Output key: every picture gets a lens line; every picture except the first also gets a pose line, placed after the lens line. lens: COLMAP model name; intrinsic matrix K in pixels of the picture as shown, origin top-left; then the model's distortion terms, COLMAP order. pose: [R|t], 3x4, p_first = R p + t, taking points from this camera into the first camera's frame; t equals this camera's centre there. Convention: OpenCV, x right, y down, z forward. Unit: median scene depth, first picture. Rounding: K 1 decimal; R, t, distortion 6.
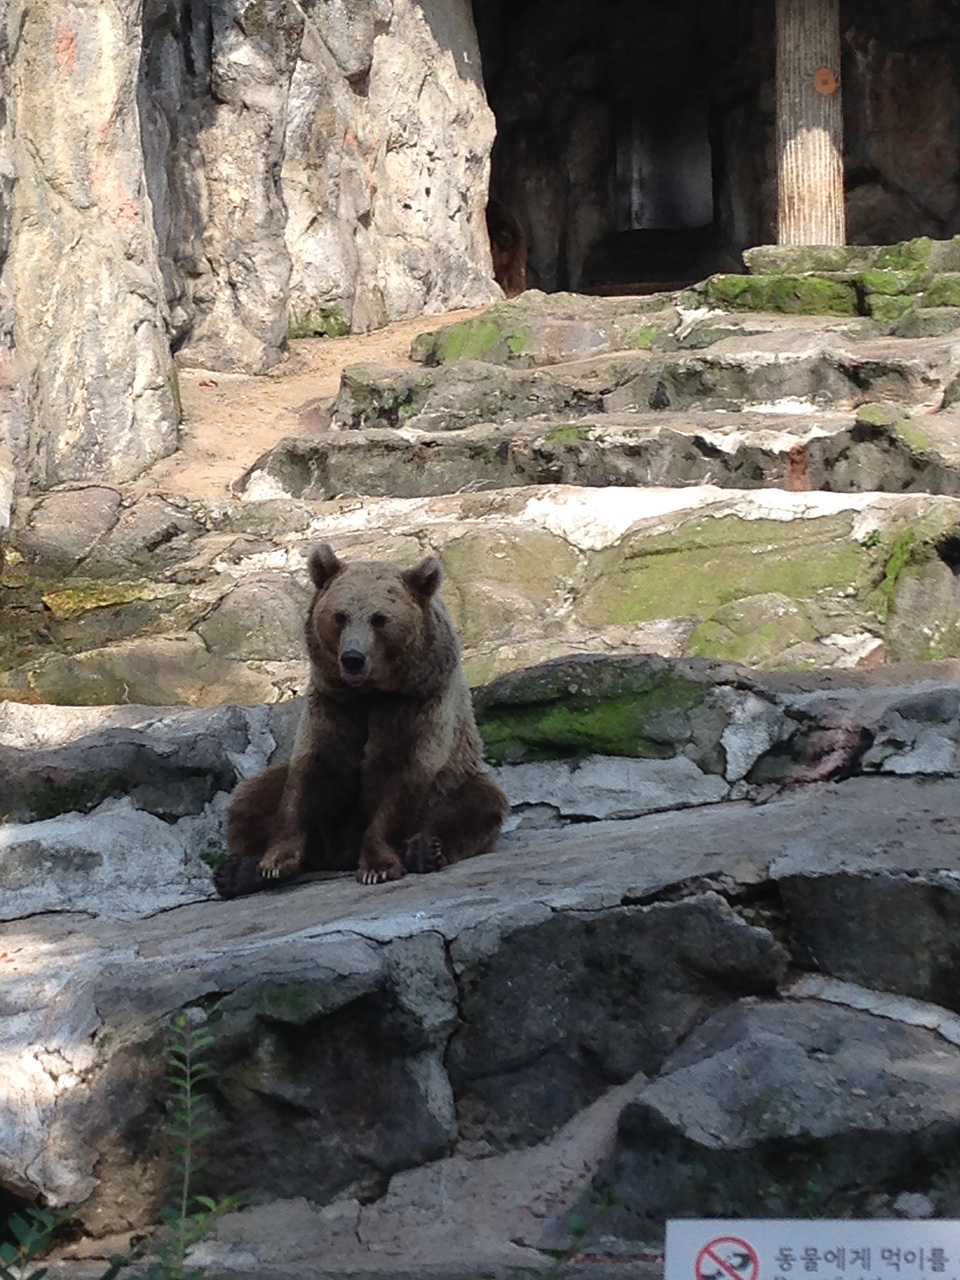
lens RADIAL K [[3635.3, 0, 478.5], [0, 3635.3, 643.0], [0, 0, 1]] dist [0.038567, 0.000000]
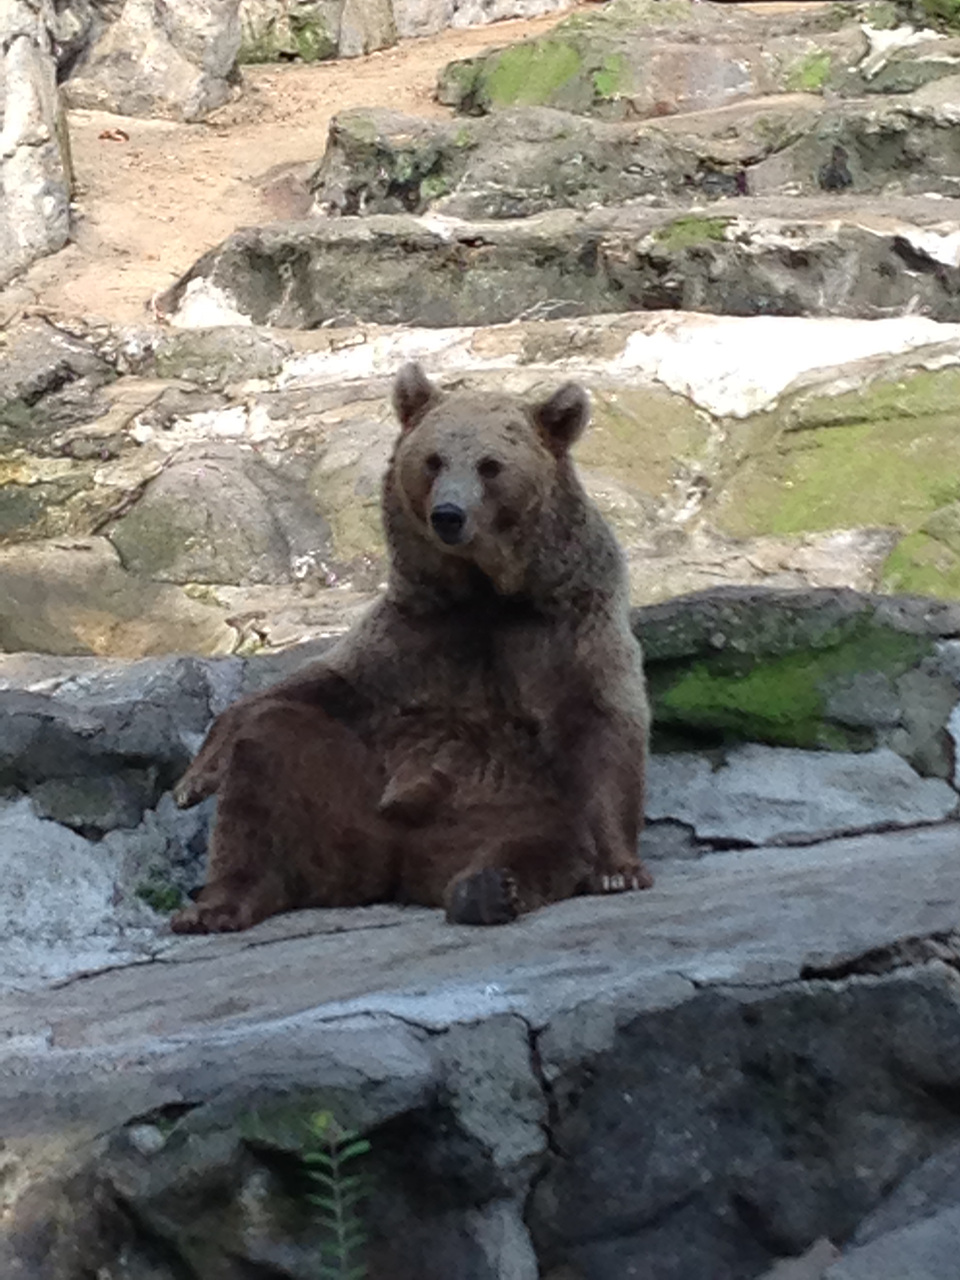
lens RADIAL K [[6761.8, 0, 480.8], [0, 6761.8, 639.0], [0, 0, 1]] dist [0.063415, 0.000000]
pose [[0.999372, 0.017973, 0.030536, -0.048148], [-0.018547, 0.999654, 0.018636, -0.008380], [-0.030190, -0.019190, 0.999360, -0.171277]]
